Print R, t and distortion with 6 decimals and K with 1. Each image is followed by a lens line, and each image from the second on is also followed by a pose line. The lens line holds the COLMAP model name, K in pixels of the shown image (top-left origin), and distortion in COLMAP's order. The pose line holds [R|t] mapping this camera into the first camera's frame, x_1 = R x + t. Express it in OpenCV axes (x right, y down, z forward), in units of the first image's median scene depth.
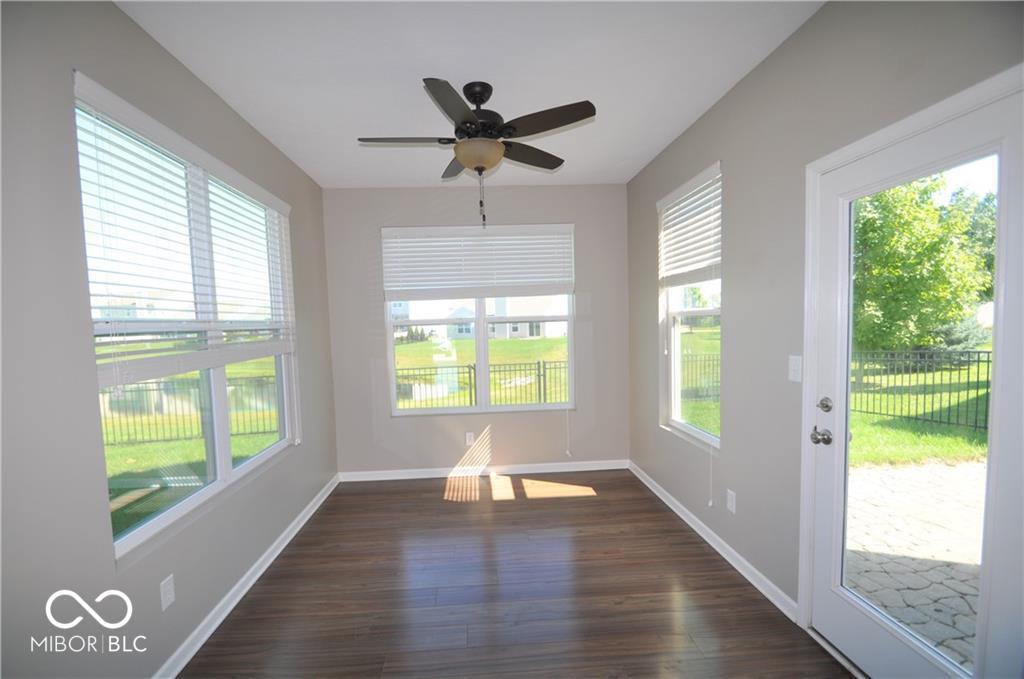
lens RADIAL K [[461.5, 0, 497.3], [0, 461.5, 356.2], [0, 0, 1]] dist [0.027176, -0.000590]
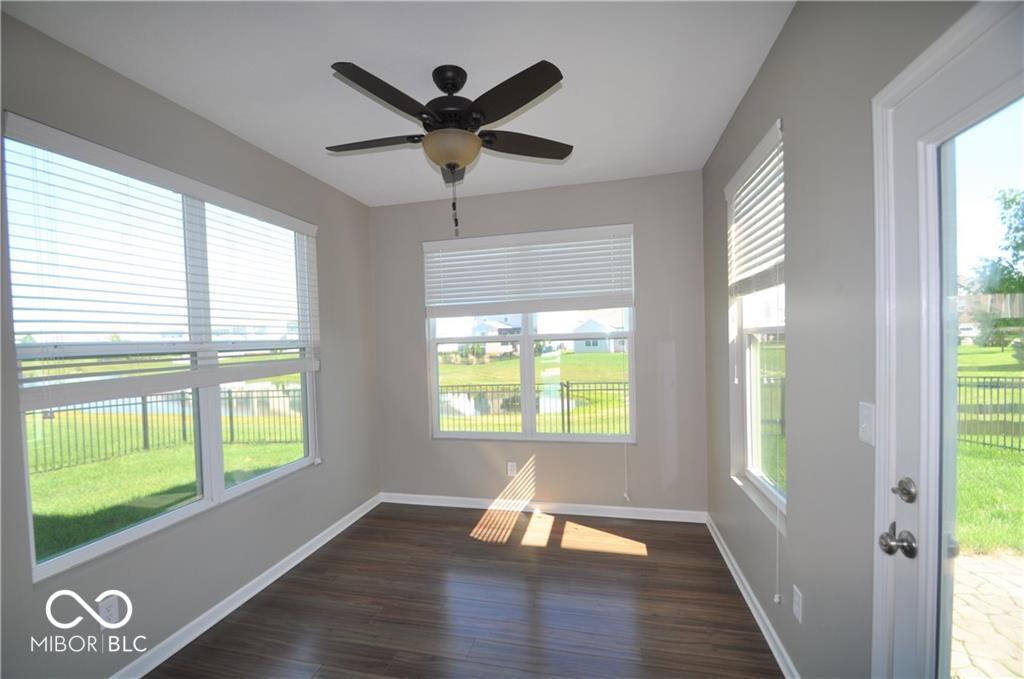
lens RADIAL K [[461.5, 0, 497.3], [0, 461.5, 356.2], [0, 0, 1]] dist [0.027176, -0.000590]
pose [[0.955676, 0.012215, -0.294168, 0.201456], [-0.019979, 0.999526, -0.023401, -0.022154], [0.293743, 0.028241, 0.955467, 0.142671]]
